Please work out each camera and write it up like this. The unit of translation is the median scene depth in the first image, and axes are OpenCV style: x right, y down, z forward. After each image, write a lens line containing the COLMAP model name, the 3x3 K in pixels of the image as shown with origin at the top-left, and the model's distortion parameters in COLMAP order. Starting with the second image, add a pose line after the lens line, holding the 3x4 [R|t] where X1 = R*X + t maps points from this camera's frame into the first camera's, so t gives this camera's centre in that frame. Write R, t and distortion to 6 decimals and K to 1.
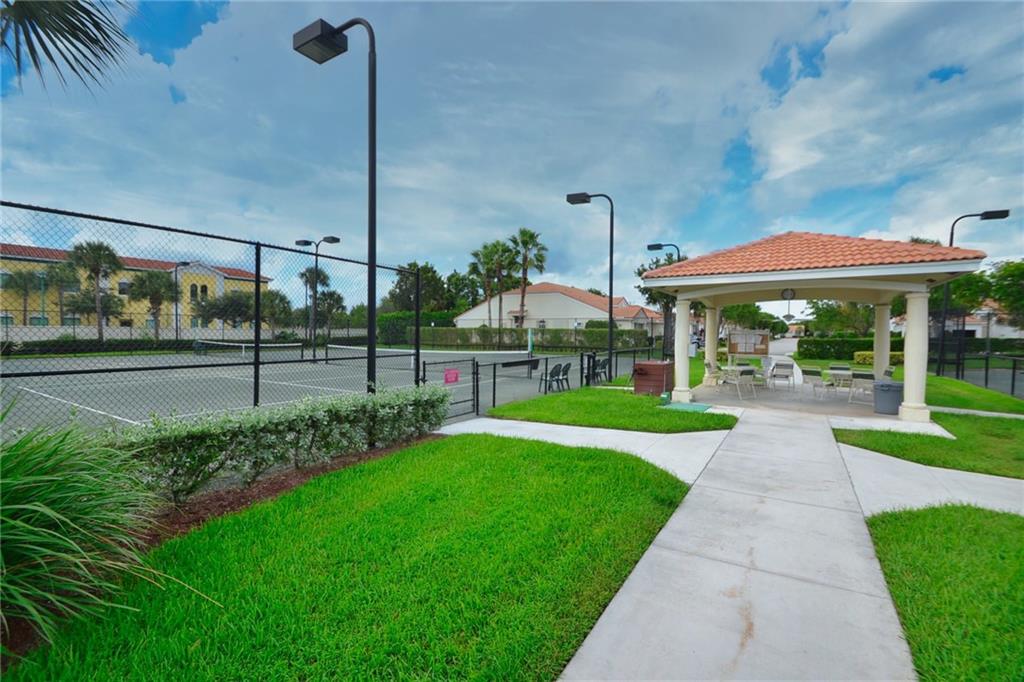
lens RADIAL K [[459.1, 0, 512.0], [0, 459.1, 341.0], [0, 0, 1]] dist [0.024562, -0.024916]
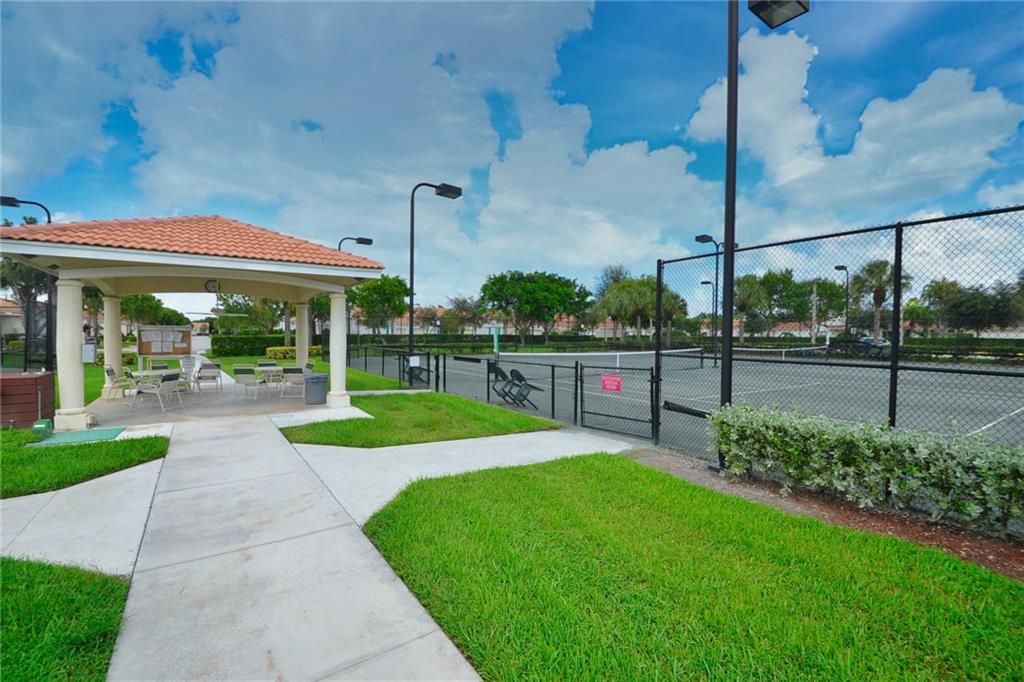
lens RADIAL K [[459.1, 0, 512.0], [0, 459.1, 341.0], [0, 0, 1]] dist [0.024562, -0.024916]
pose [[0.414892, -0.019747, 0.909656, 0.026297], [0.014813, 0.999779, 0.014947, 0.001414], [-0.909750, 0.007273, 0.415093, 0.139717]]
